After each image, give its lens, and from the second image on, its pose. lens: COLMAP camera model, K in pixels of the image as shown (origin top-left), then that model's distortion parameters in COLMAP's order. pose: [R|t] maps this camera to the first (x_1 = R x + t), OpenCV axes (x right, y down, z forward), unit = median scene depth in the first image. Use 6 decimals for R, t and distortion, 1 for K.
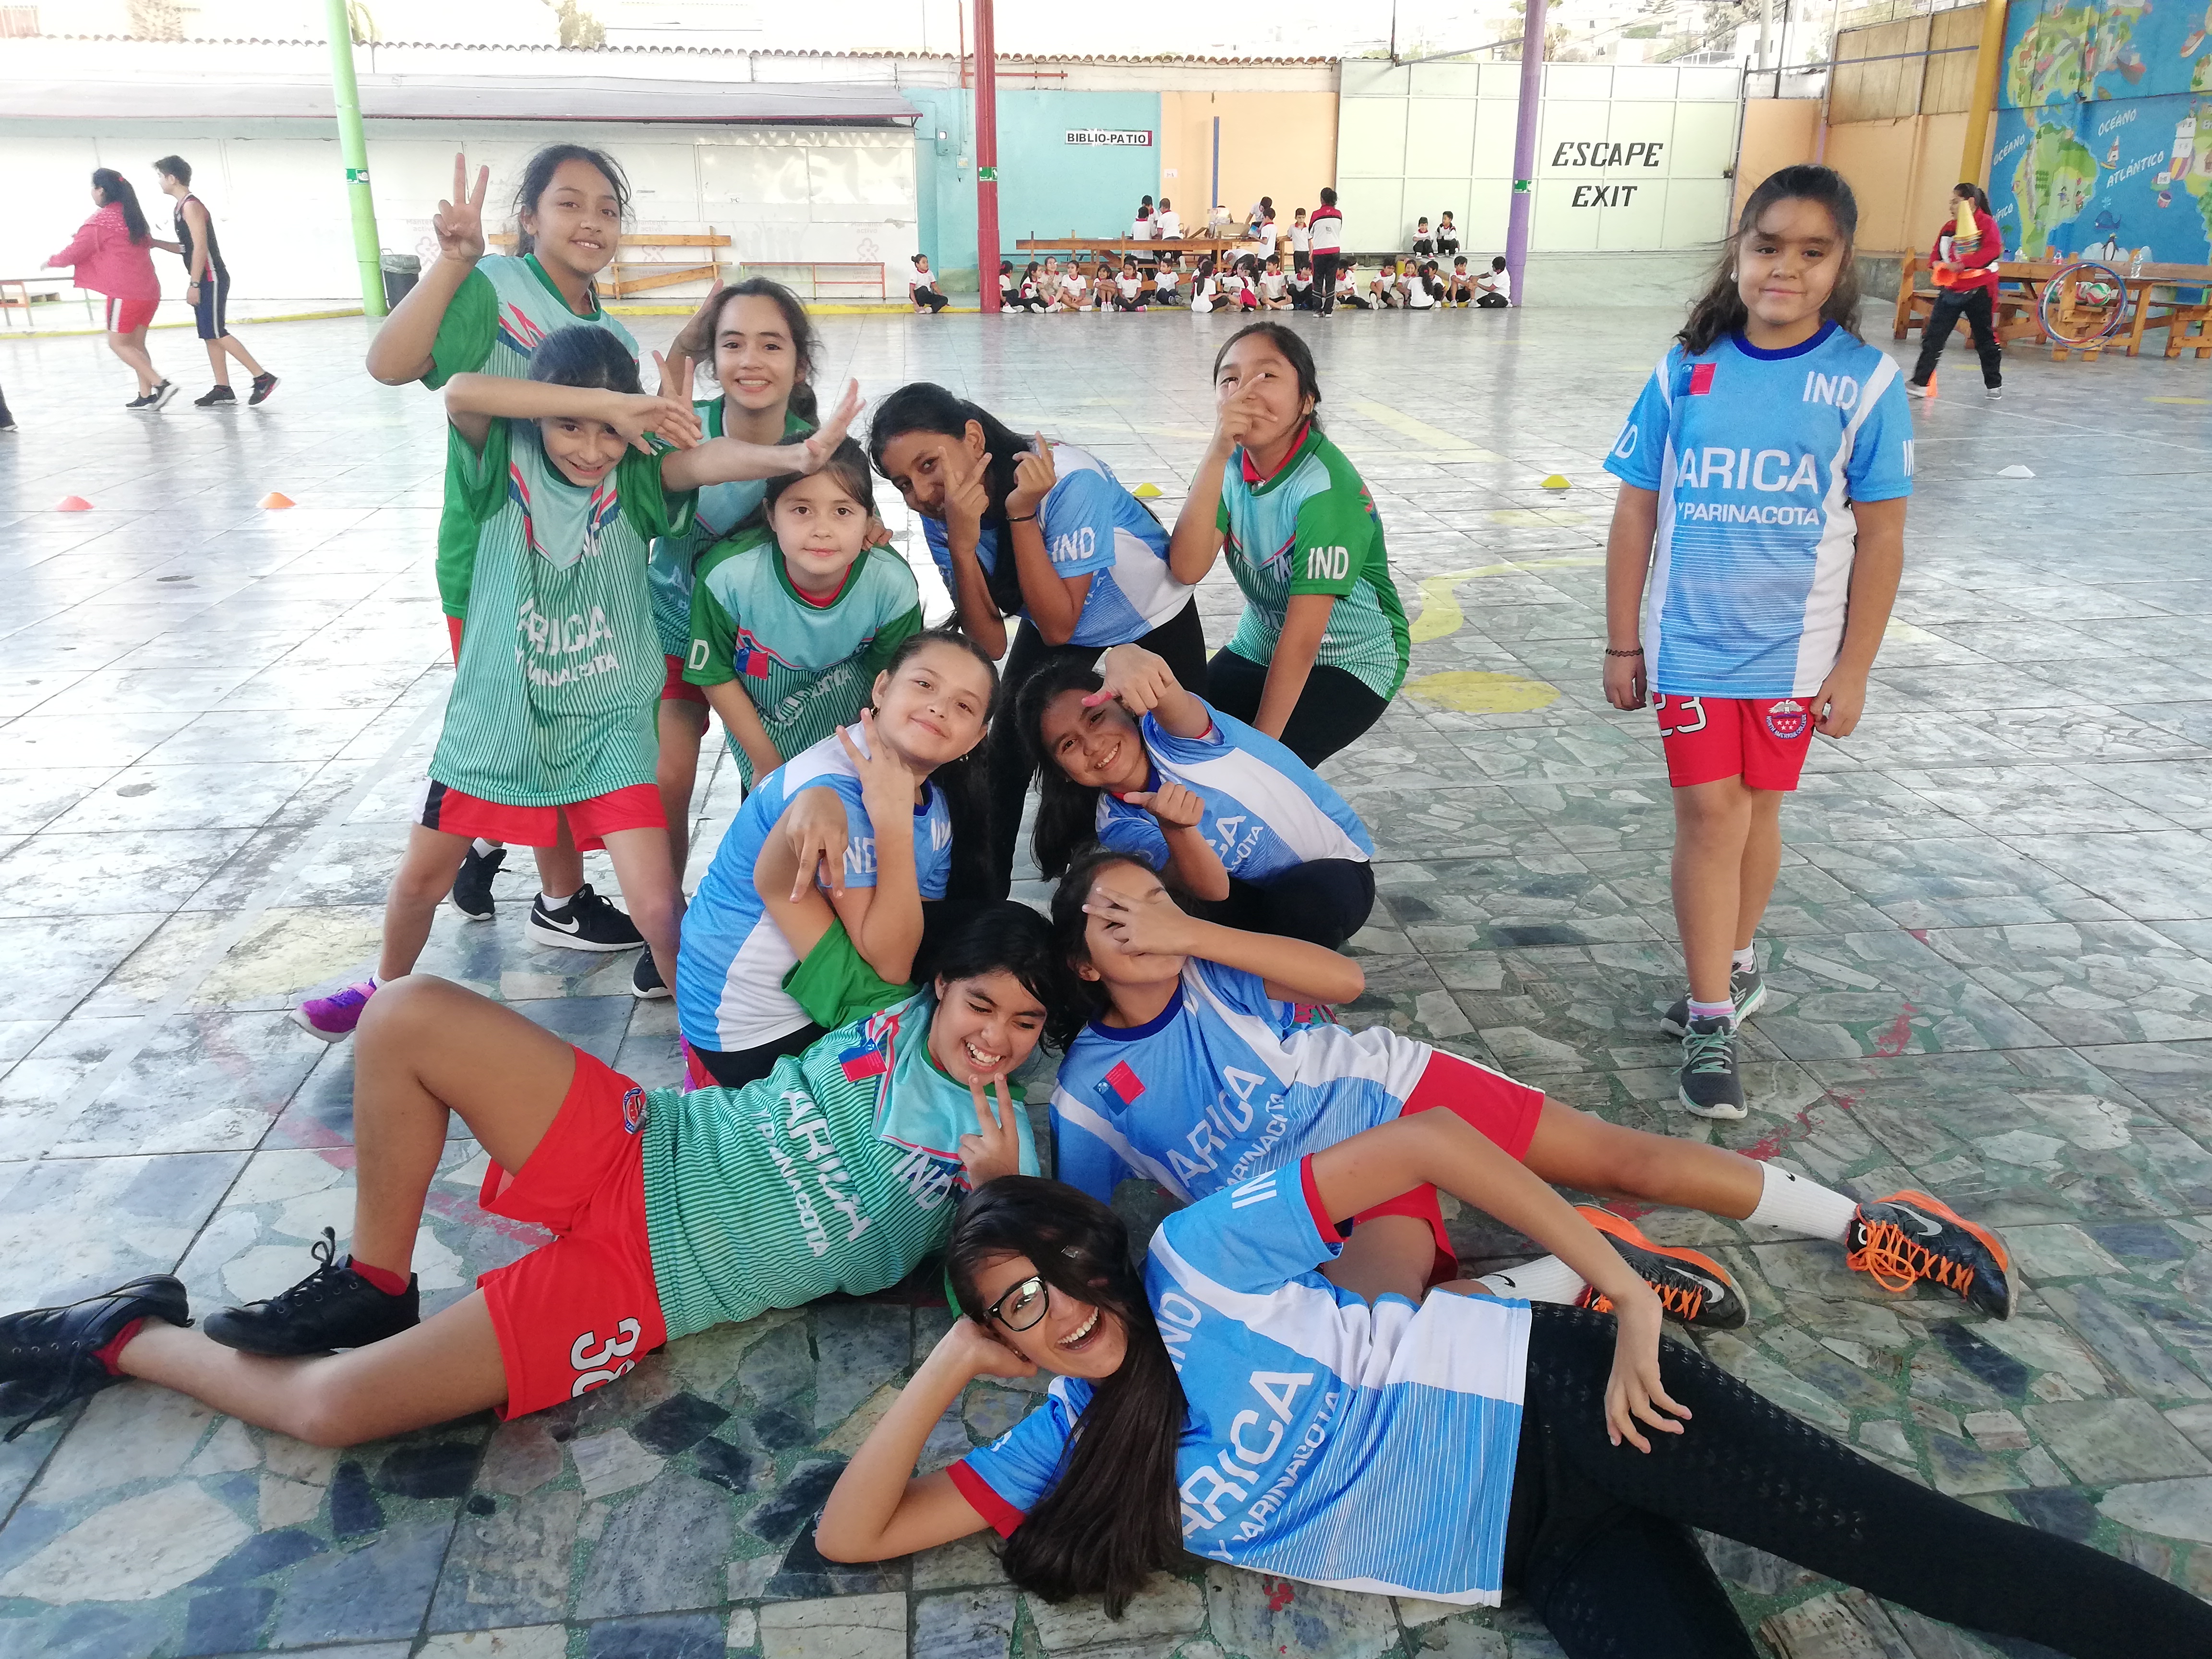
lens RADIAL K [[1669.5, 0, 1092.1], [0, 1669.5, 821.9], [0, 0, 1]] dist [0.040320, -0.050121]
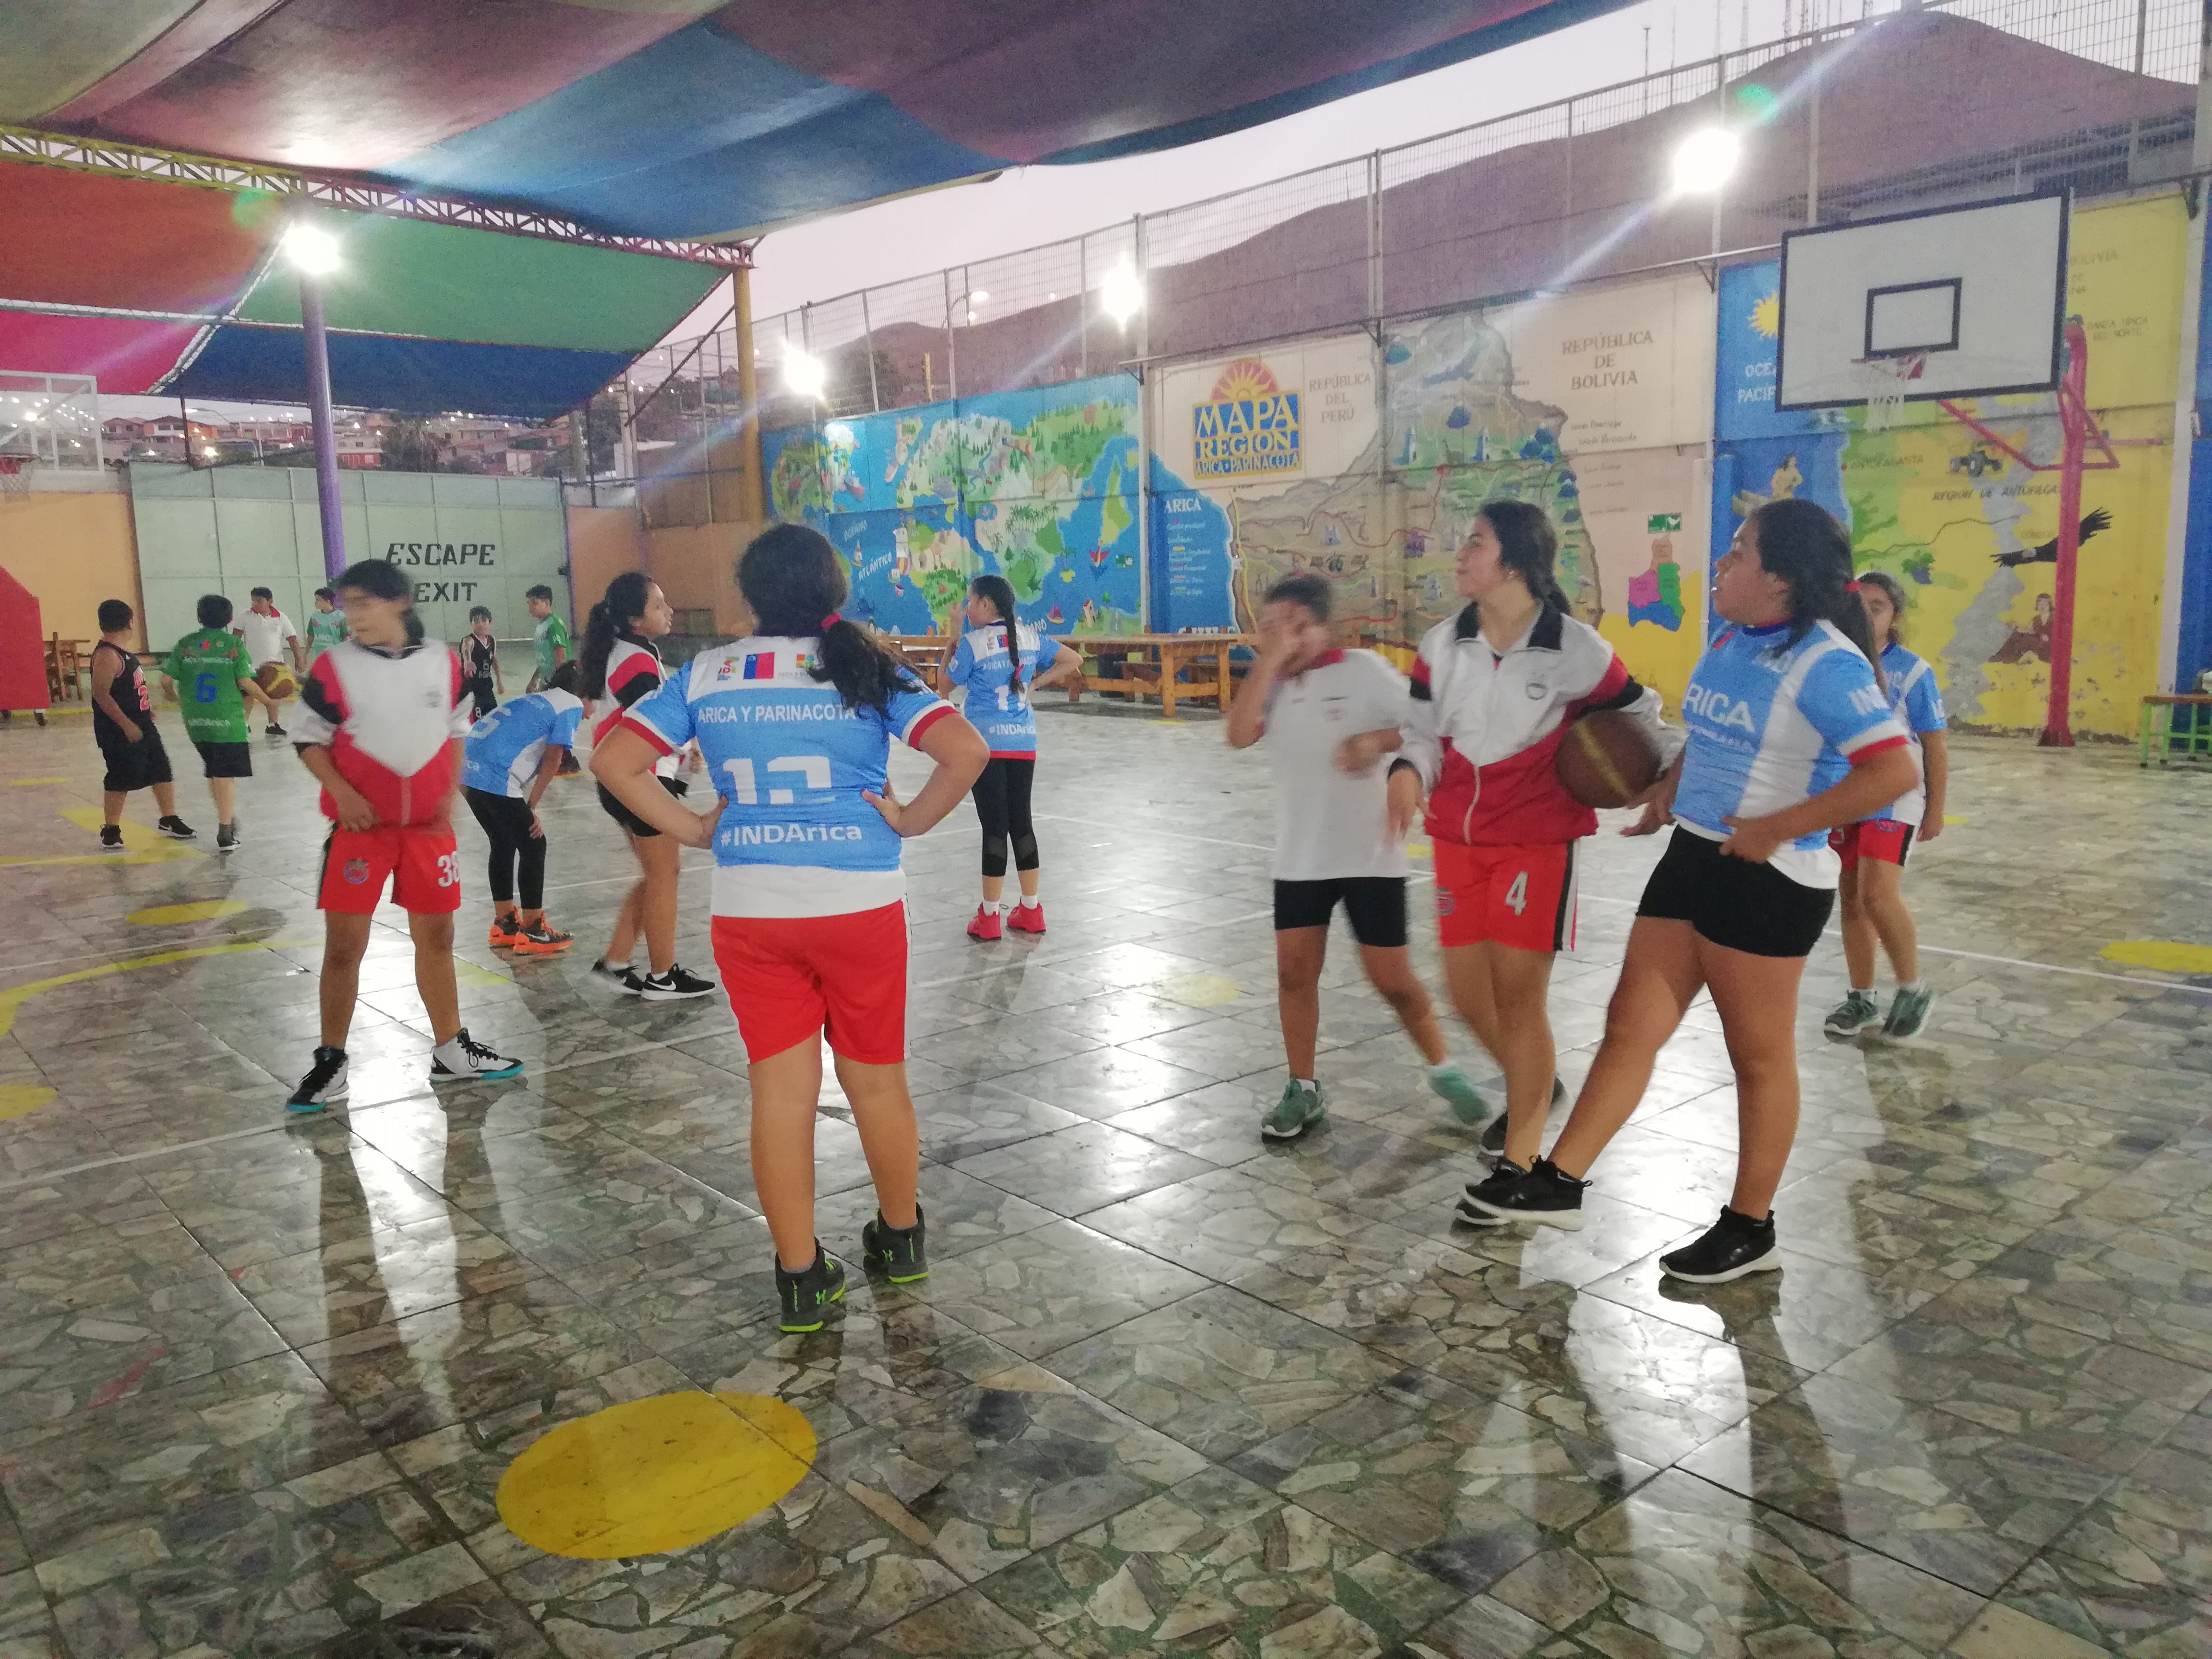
lens RADIAL K [[1669.5, 0, 1106.2], [0, 1669.5, 824.4], [0, 0, 1]] dist [0.040320, -0.050121]
pose [[0.827152, -0.092066, 0.554386, 0.274483], [0.208580, 0.966321, -0.150729, 0.048577], [-0.521838, 0.240309, 0.818497, -0.160998]]
